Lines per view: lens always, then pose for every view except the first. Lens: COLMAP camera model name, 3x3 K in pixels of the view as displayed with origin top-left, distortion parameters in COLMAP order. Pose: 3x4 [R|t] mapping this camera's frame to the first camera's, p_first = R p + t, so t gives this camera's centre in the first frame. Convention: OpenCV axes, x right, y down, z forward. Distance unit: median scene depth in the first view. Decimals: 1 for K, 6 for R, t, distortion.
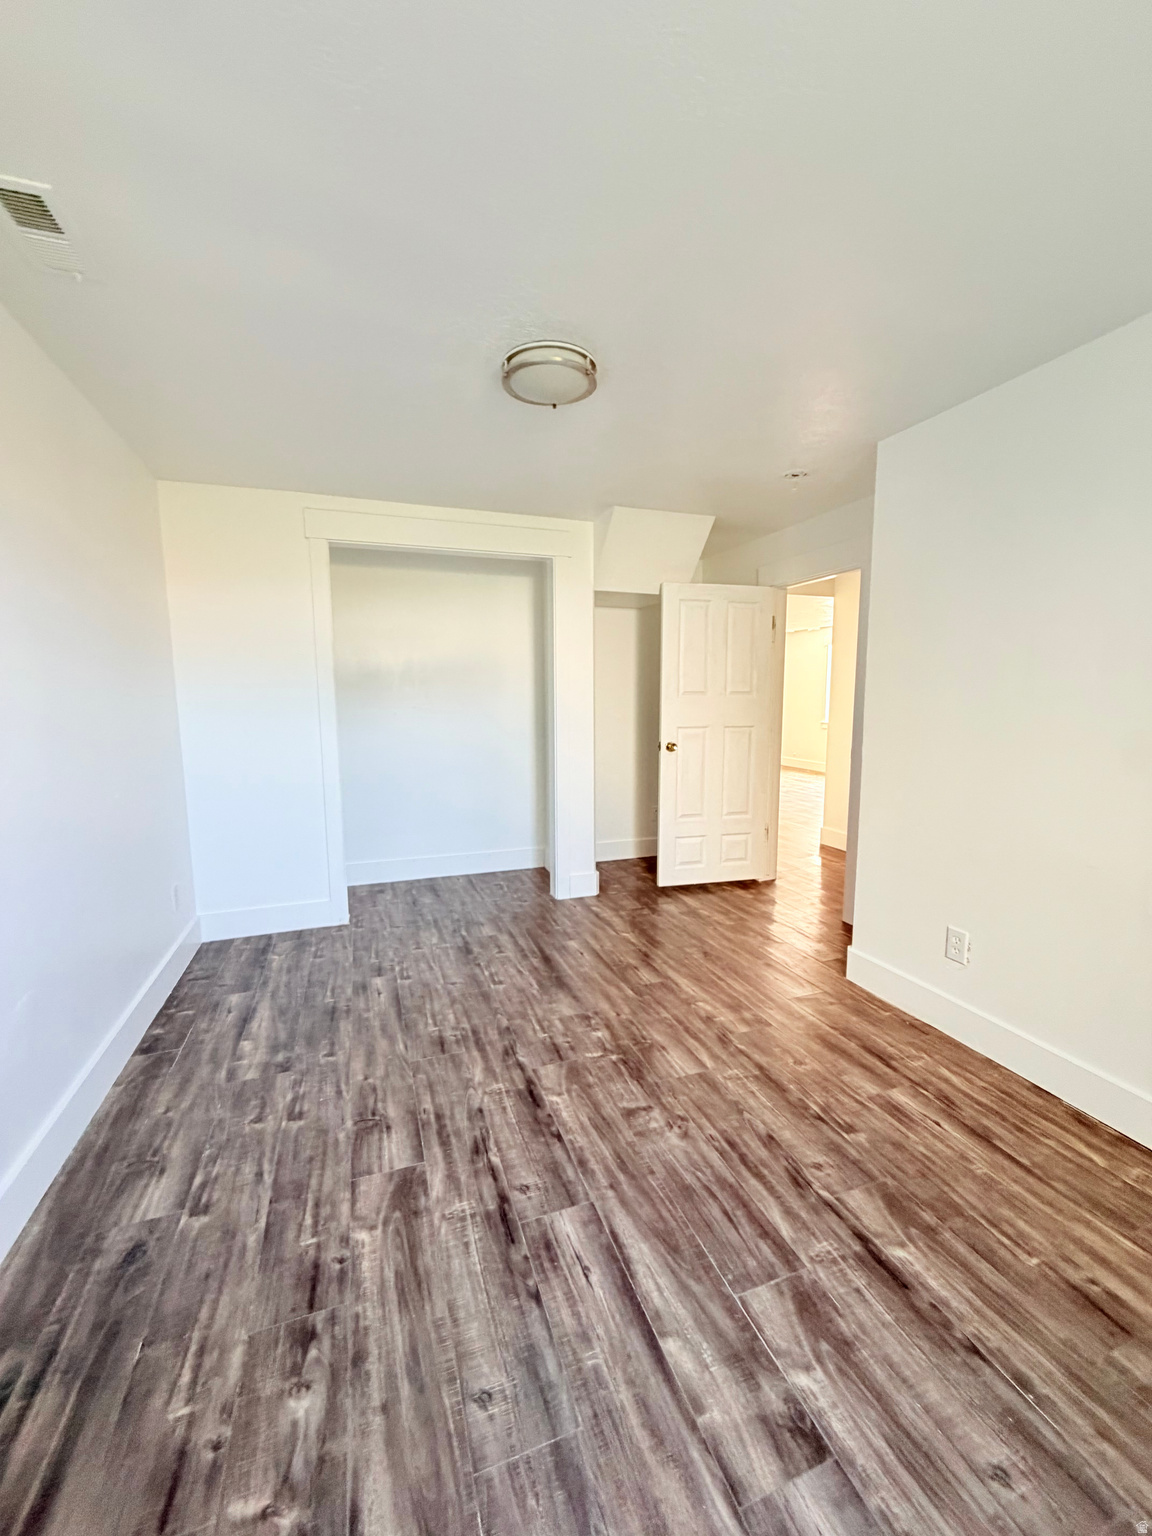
lens RADIAL K [[621.9, 0, 577.9], [0, 621.9, 773.3], [0, 0, 1]] dist [-0.000327, -0.000133]
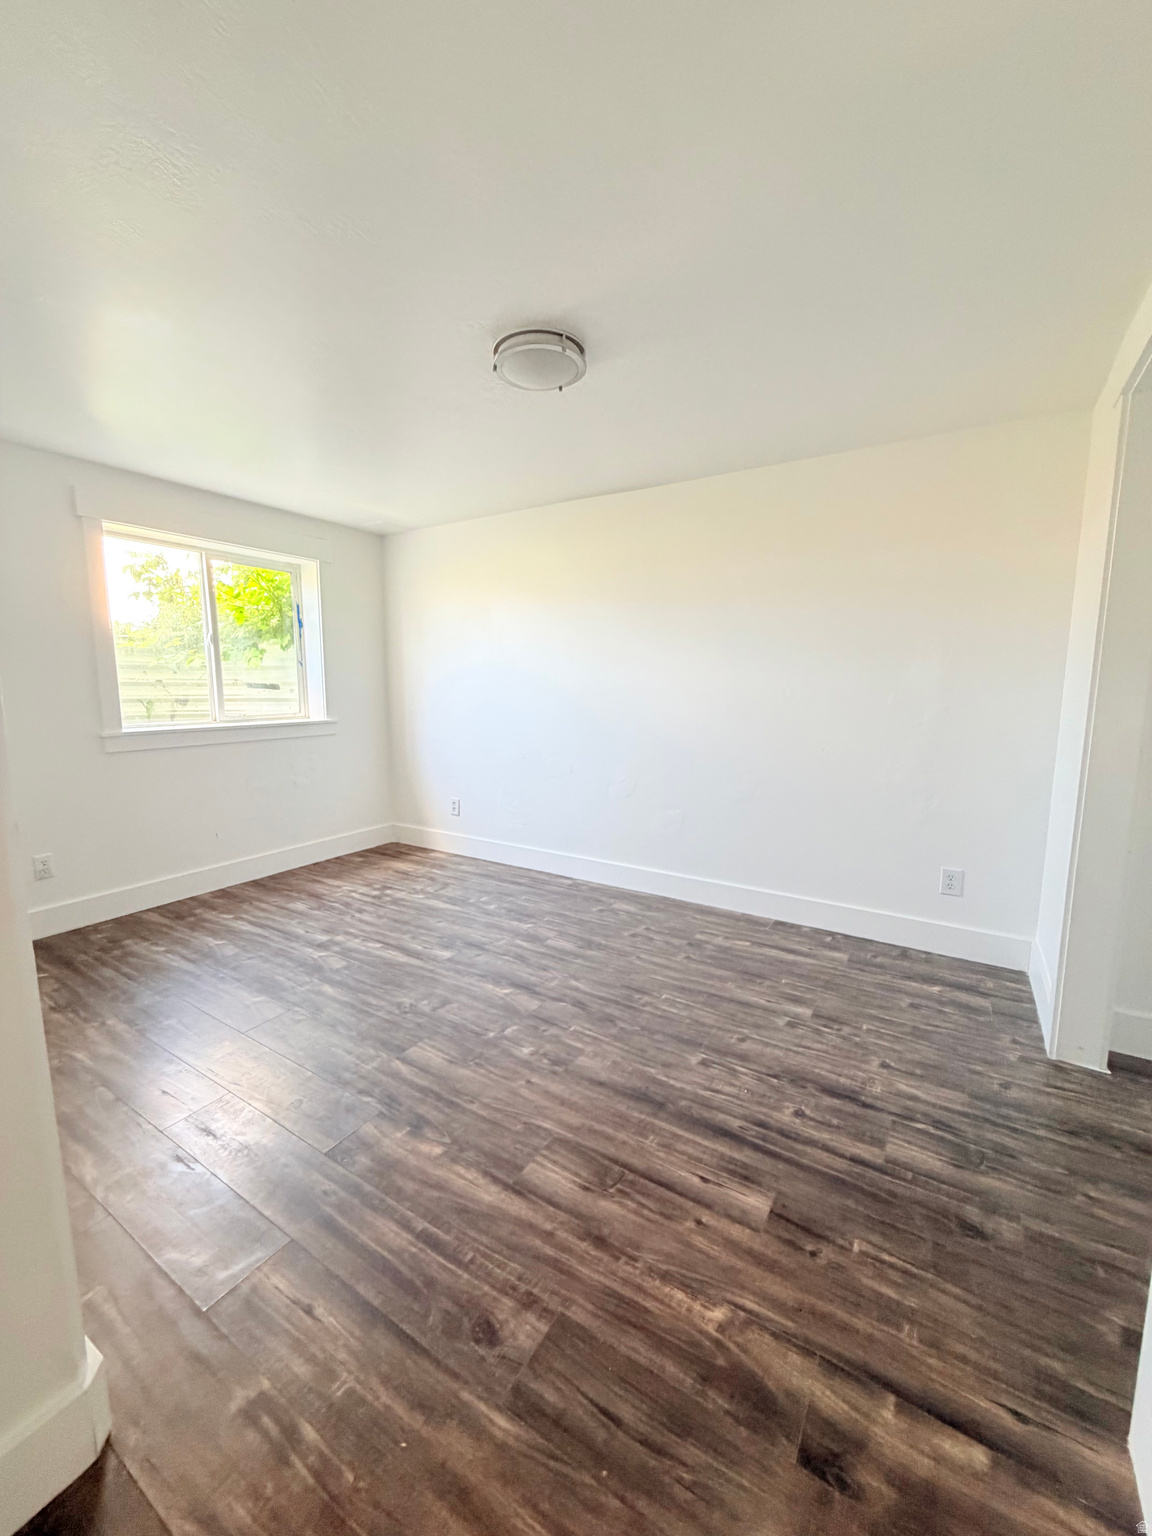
lens RADIAL K [[621.9, 0, 573.6], [0, 621.9, 767.1], [0, 0, 1]] dist [-0.000327, -0.000133]
pose [[-0.799620, 0.082450, -0.594819, 0.510715], [-0.077040, 0.968259, 0.237779, -0.209172], [0.595544, 0.235957, -0.767888, 1.739791]]
